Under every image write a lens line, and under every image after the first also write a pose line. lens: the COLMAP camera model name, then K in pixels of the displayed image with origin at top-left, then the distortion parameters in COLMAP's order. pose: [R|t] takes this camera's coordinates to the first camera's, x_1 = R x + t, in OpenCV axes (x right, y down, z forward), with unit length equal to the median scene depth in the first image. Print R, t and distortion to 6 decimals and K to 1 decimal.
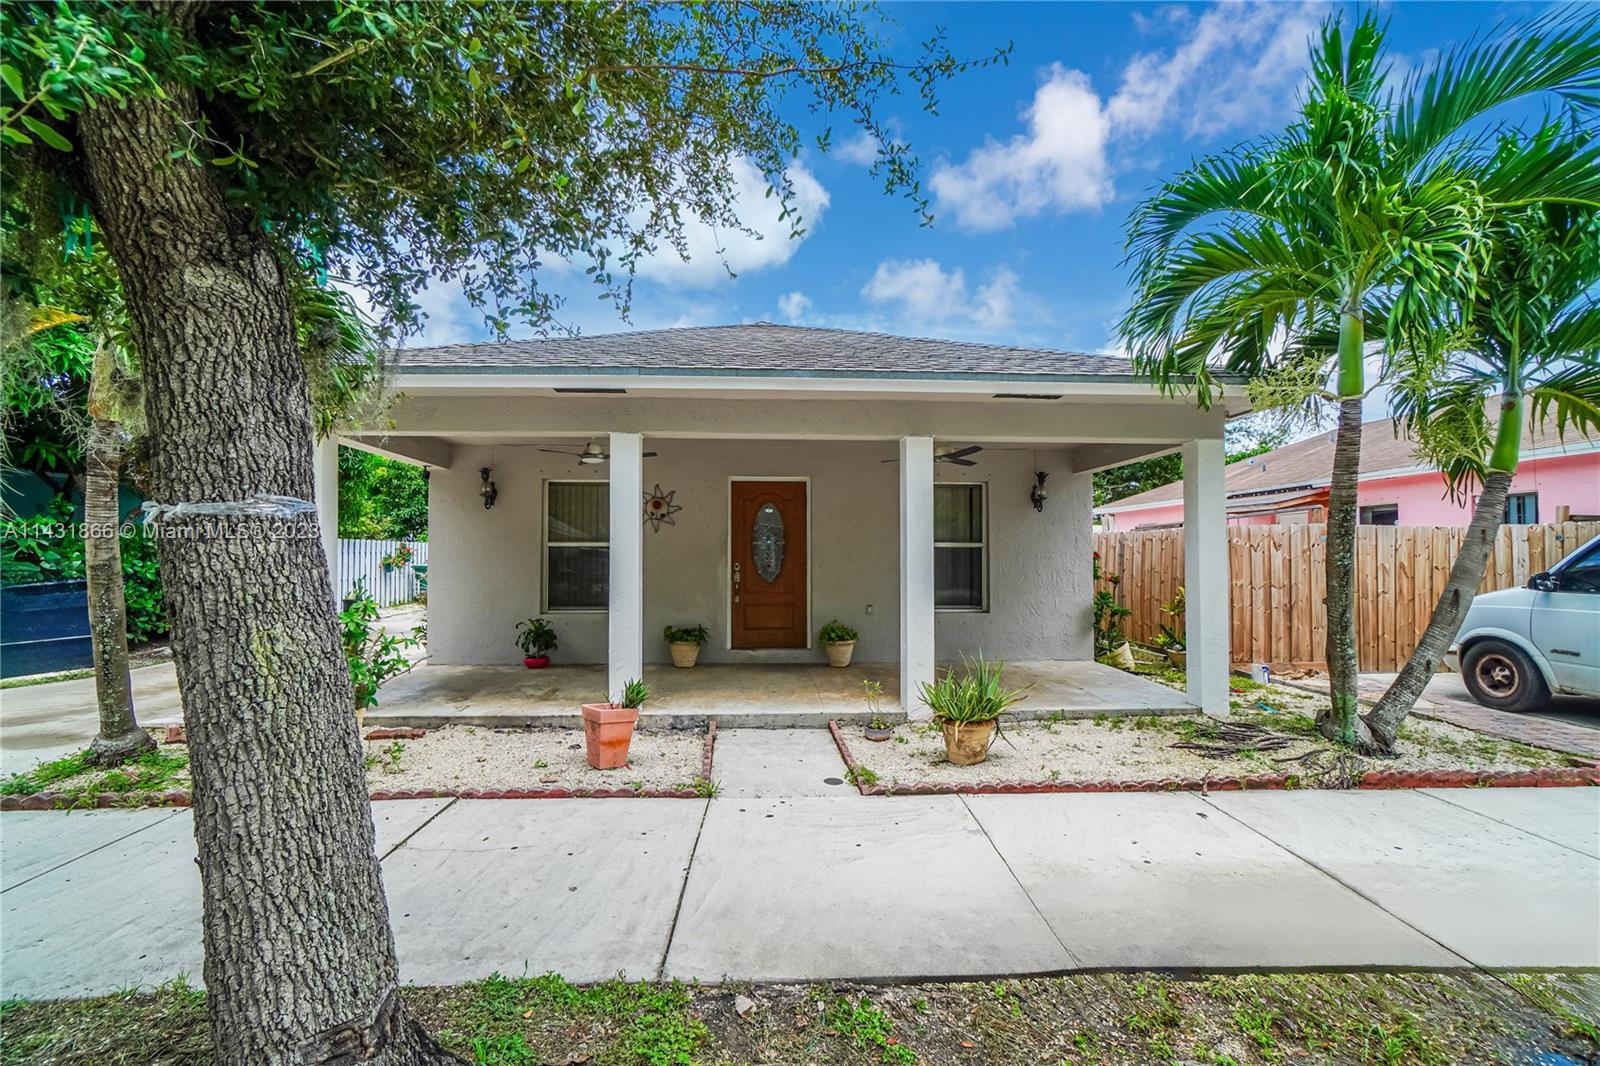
lens RADIAL K [[666.8, 0, 793.9], [0, 666.8, 553.6], [0, 0, 1]] dist [-0.000263, 0.000060]
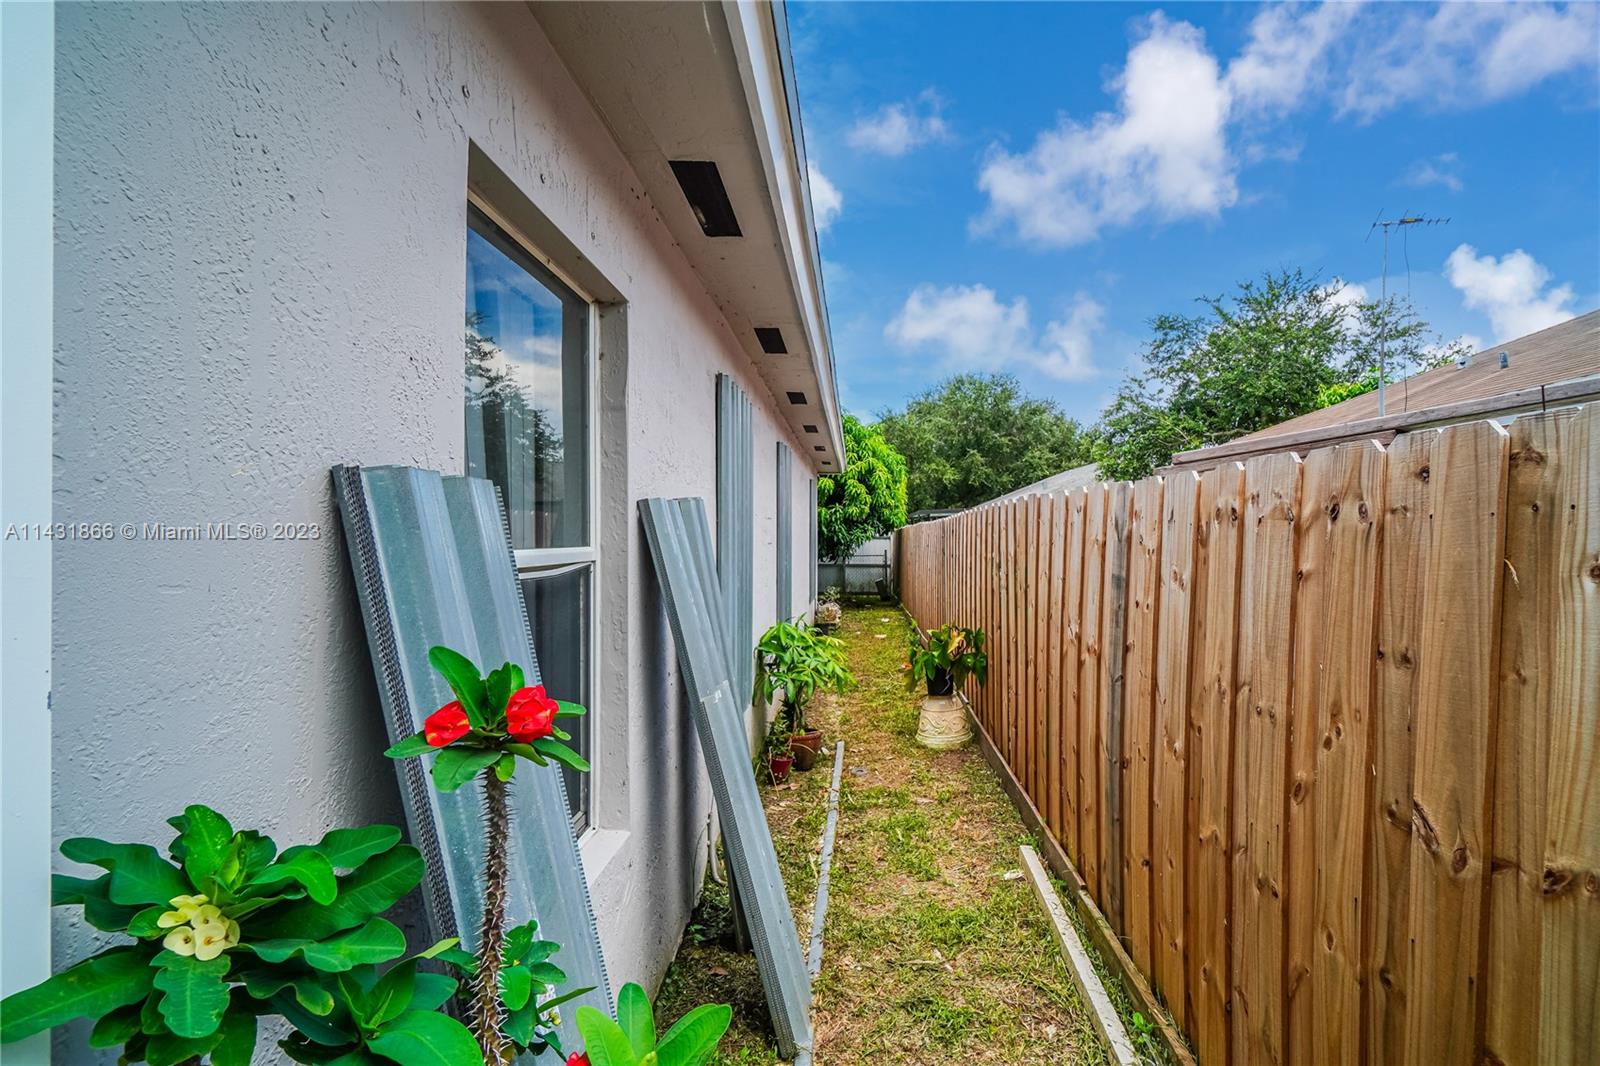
lens RADIAL K [[691.9, 0, 803.3], [0, 691.9, 545.1], [0, 0, 1]] dist [-0.001065, 0.000003]
pose [[0.995140, -0.003860, -0.098391, 0.779790], [0.006117, 0.999725, 0.022651, -0.031640], [0.098277, -0.023142, 0.994890, 1.432343]]
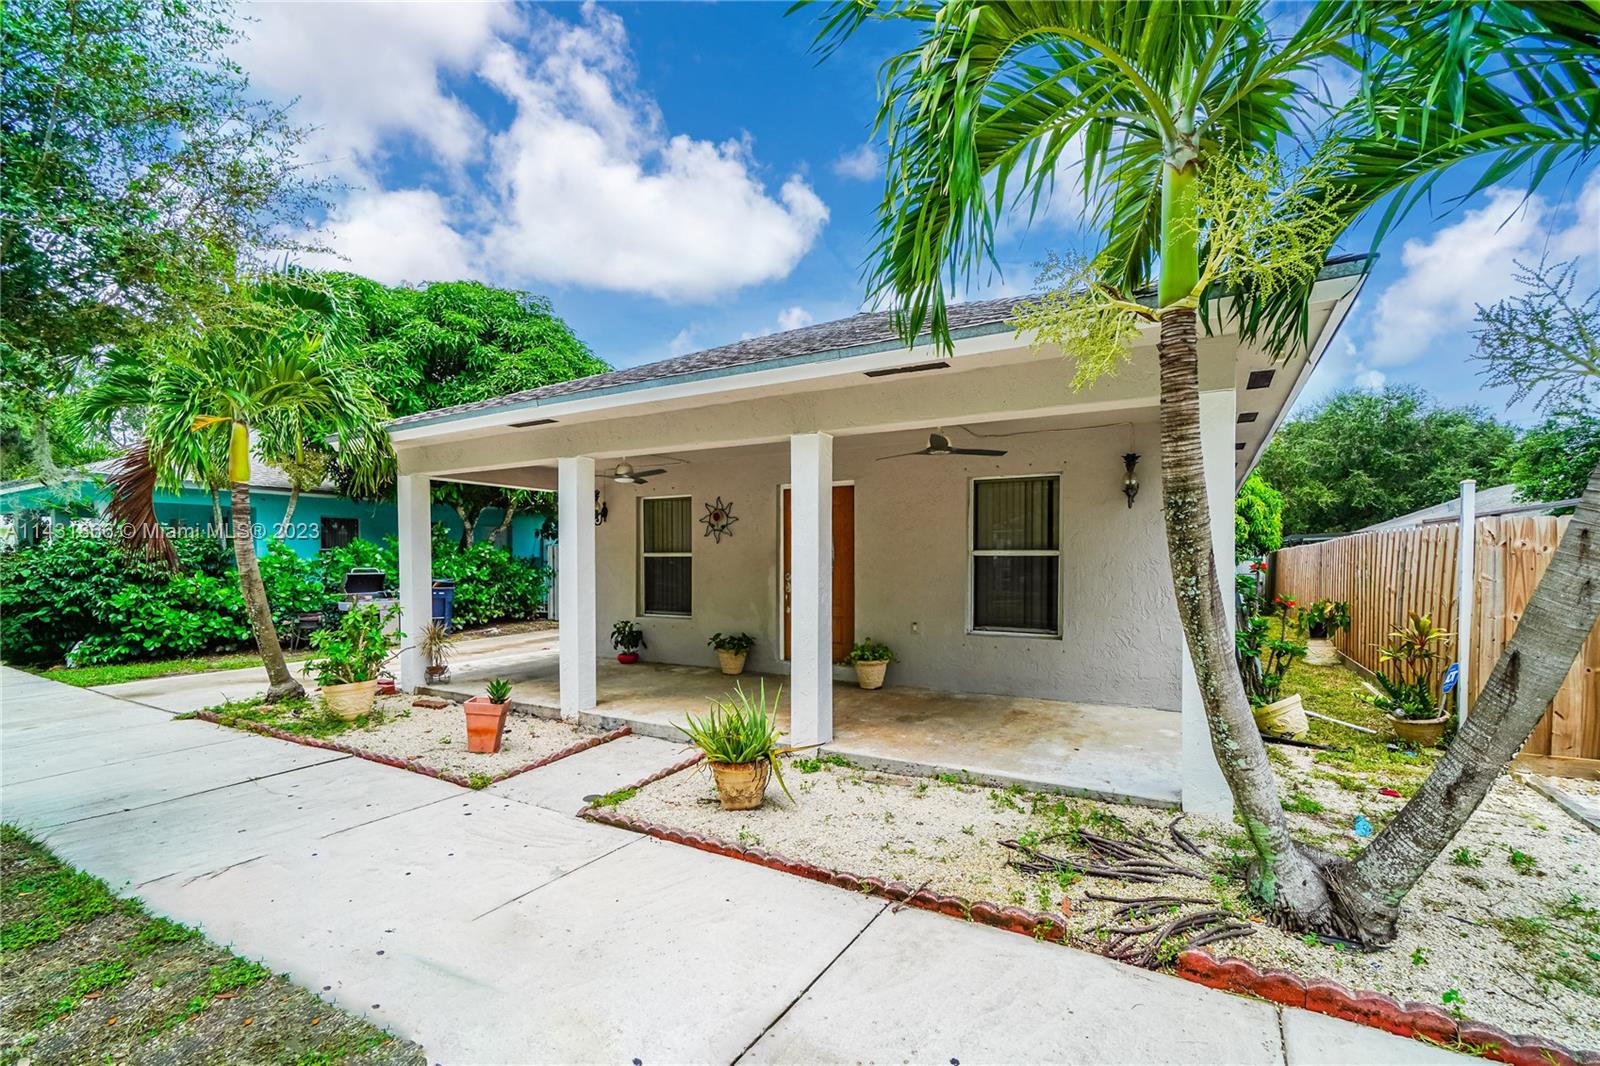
lens RADIAL K [[677.3, 0, 786.6], [0, 677.3, 573.5], [0, 0, 1]] dist [0.000834, 0.000365]
pose [[0.846304, 0.010229, -0.532602, 0.646489], [0.003604, 0.999683, 0.024926, -0.014746], [0.532688, -0.023014, 0.845999, 0.233359]]
